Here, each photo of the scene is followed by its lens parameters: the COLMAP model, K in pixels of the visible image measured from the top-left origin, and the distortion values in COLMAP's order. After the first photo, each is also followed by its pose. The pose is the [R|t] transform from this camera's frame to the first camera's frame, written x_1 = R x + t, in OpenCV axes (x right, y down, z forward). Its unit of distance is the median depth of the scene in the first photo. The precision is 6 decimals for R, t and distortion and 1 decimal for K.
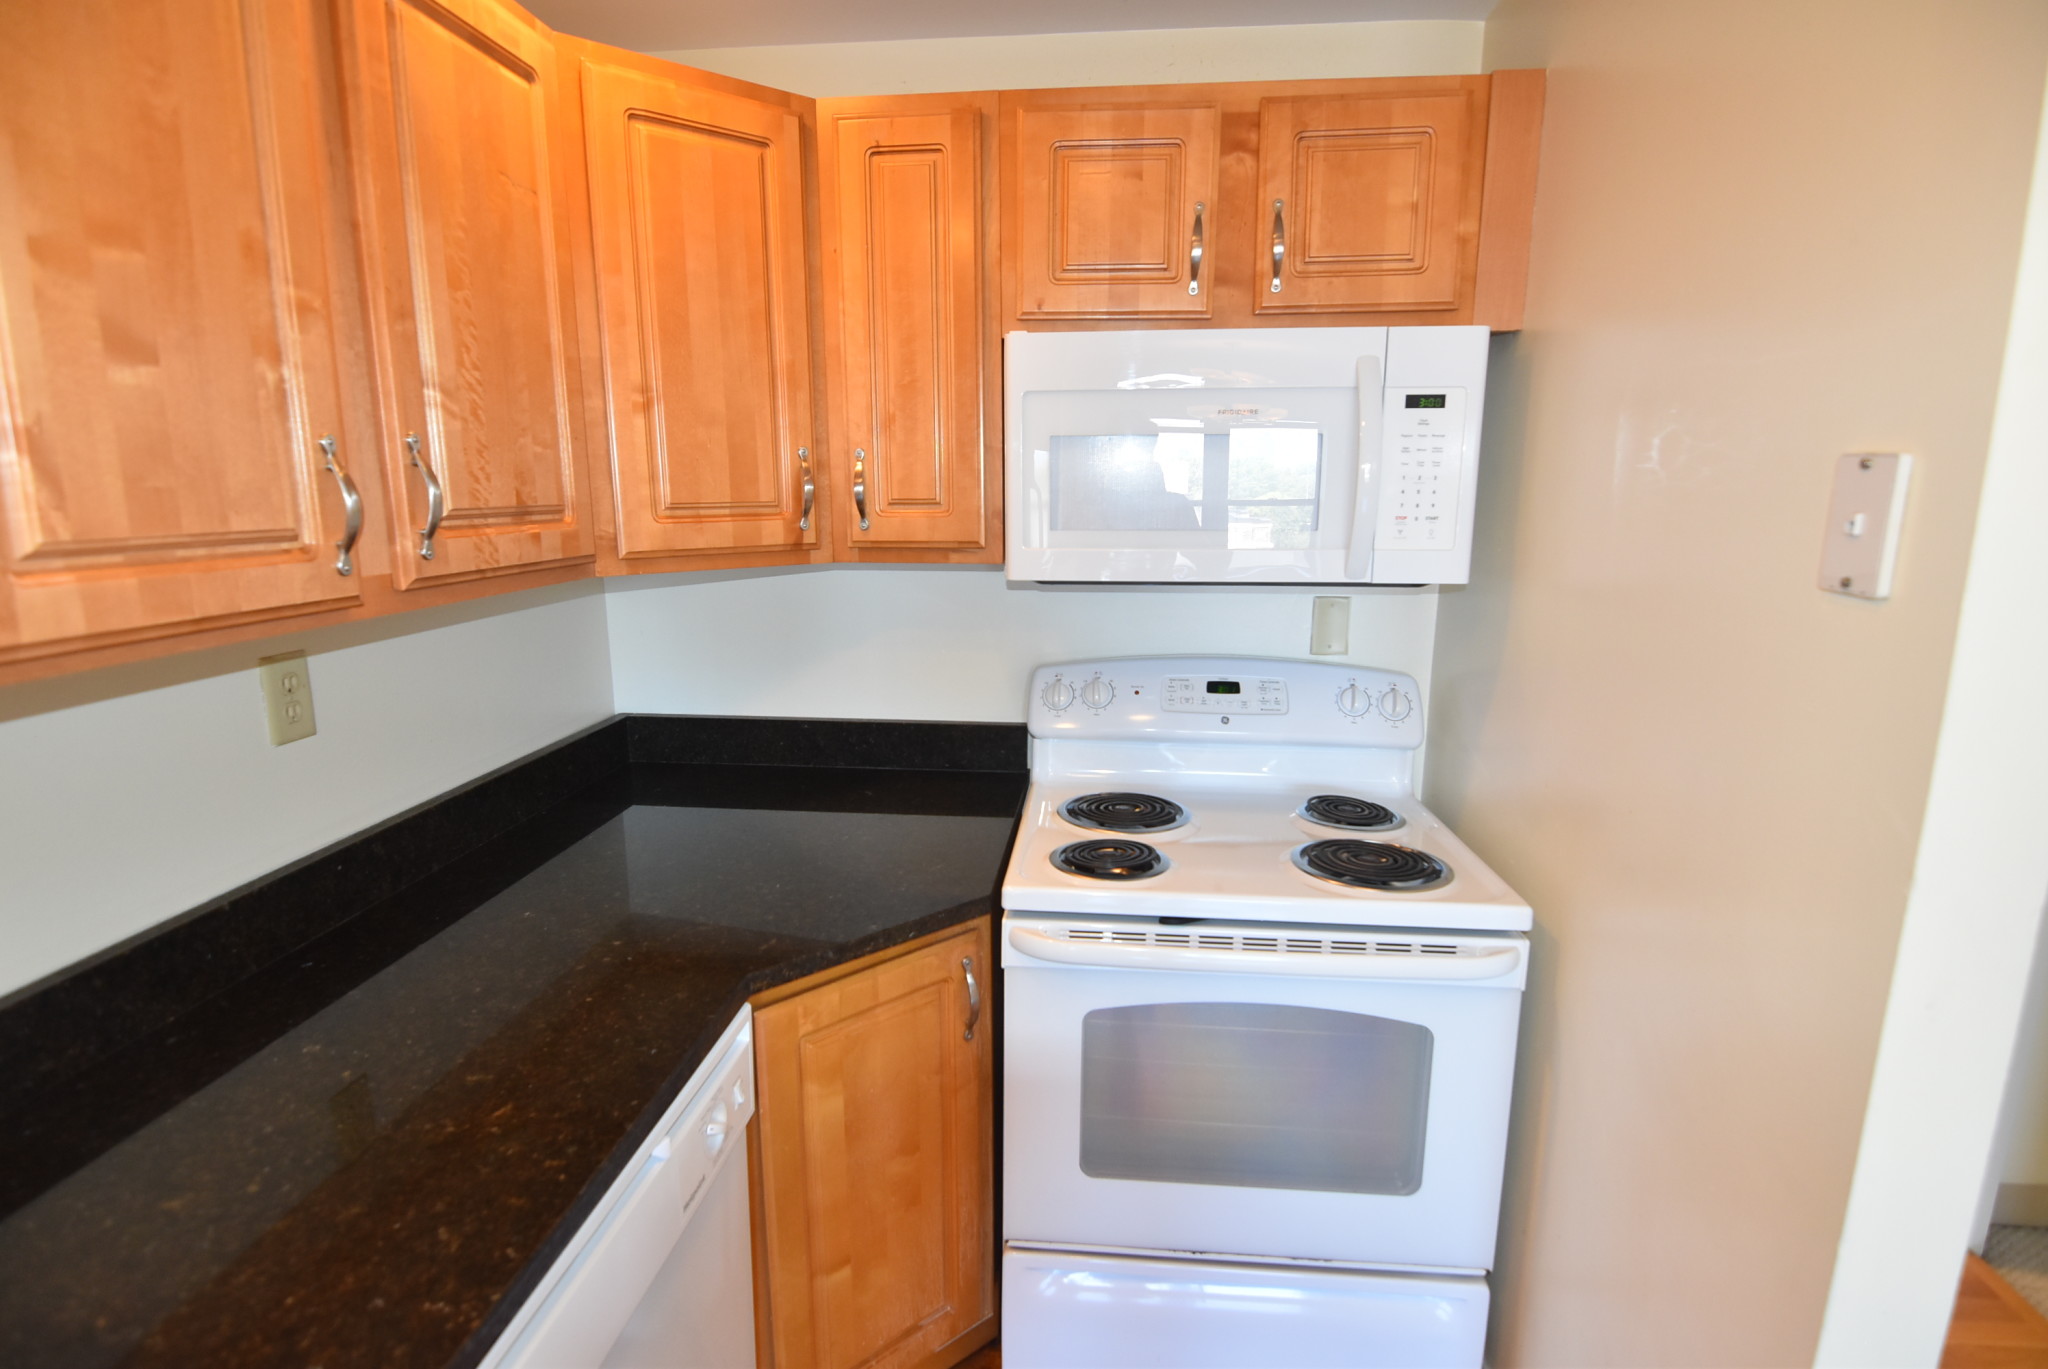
lens RADIAL K [[990.1, 0, 1027.6], [0, 990.1, 681.0], [0, 0, 1]] dist [-0.007071, -0.009469]
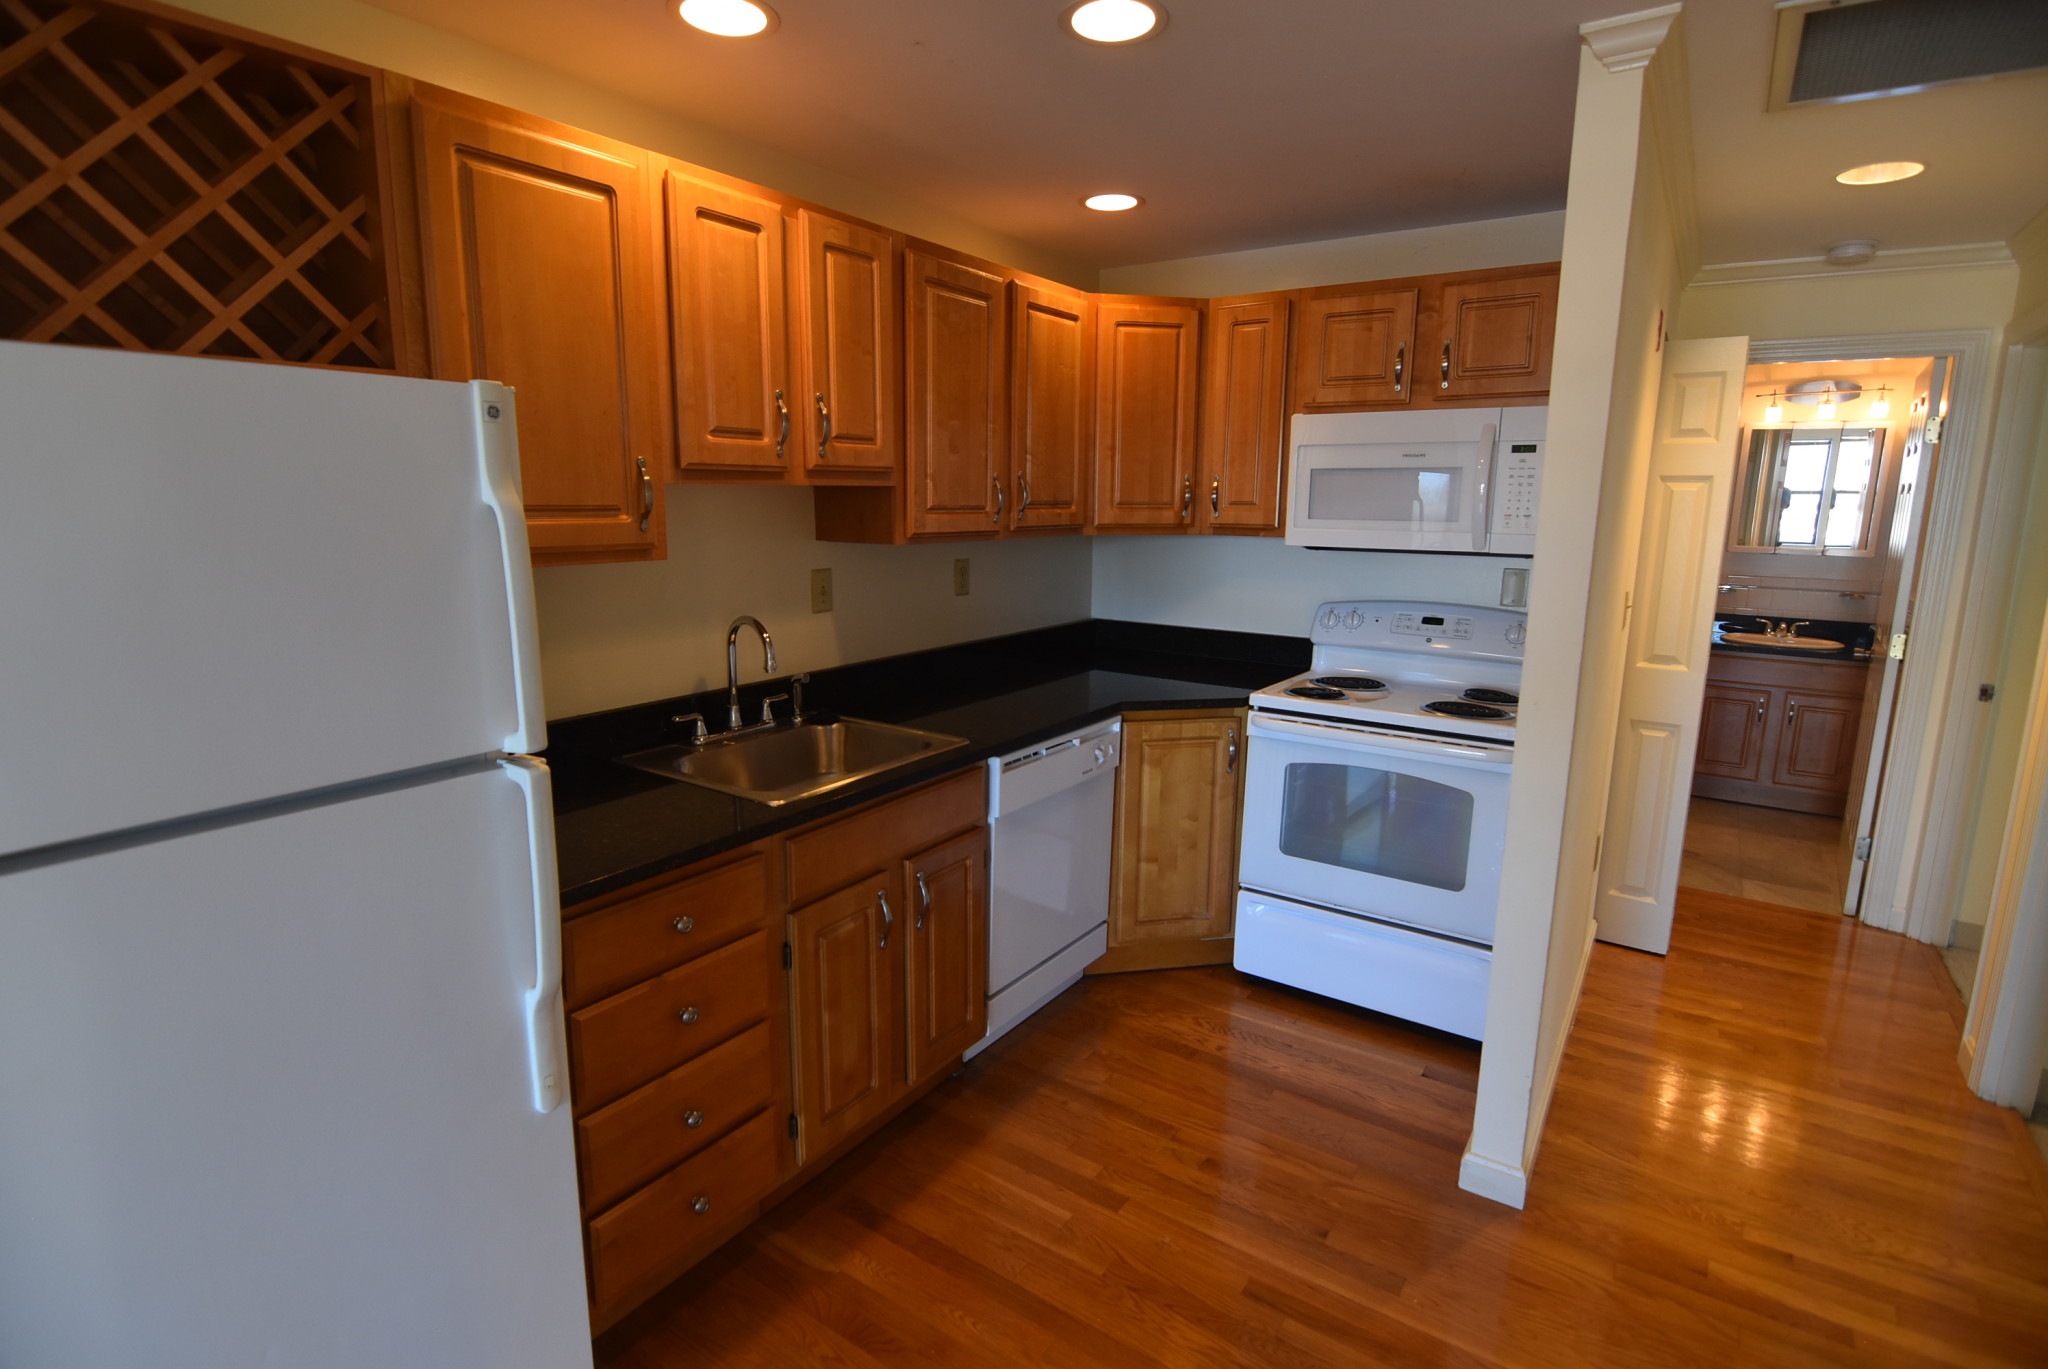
lens RADIAL K [[990.1, 0, 1028.6], [0, 990.1, 674.6], [0, 0, 1]] dist [-0.007071, -0.009469]
pose [[0.877762, 0.094296, -0.469725, 0.573206], [-0.102924, 0.994662, 0.007345, 0.222144], [0.467911, 0.041899, 0.882782, -1.084647]]
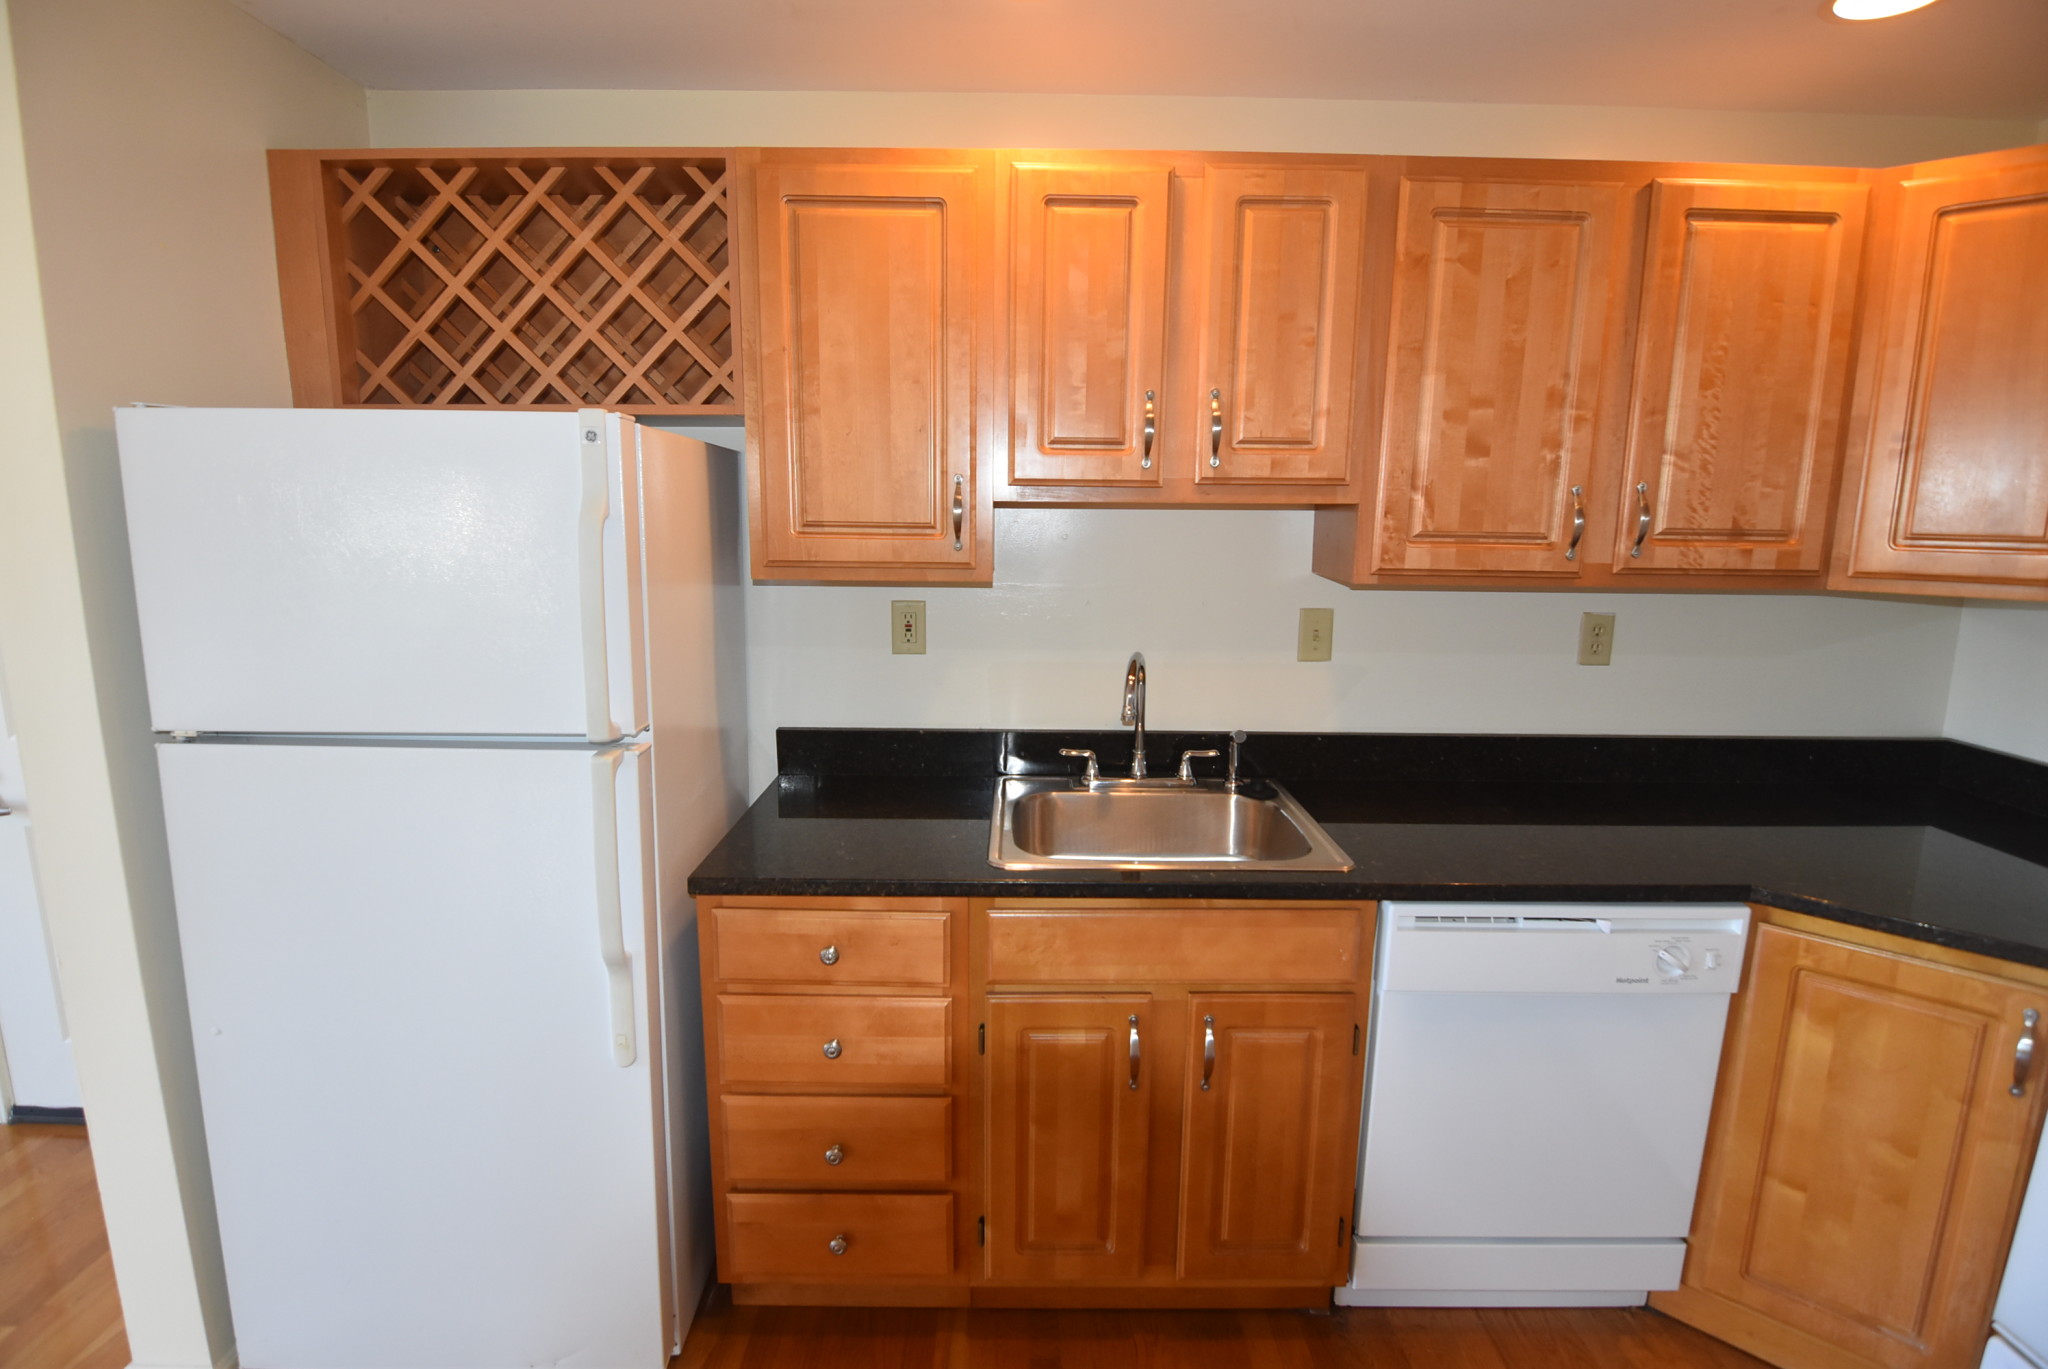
lens RADIAL K [[990.1, 0, 1023.6], [0, 990.1, 677.1], [0, 0, 1]] dist [-0.007071, -0.009469]
pose [[0.110390, 0.167758, -0.979628, 0.787367], [-0.206361, 0.968041, 0.142520, 0.040142], [0.972229, 0.186424, 0.141481, -0.166388]]
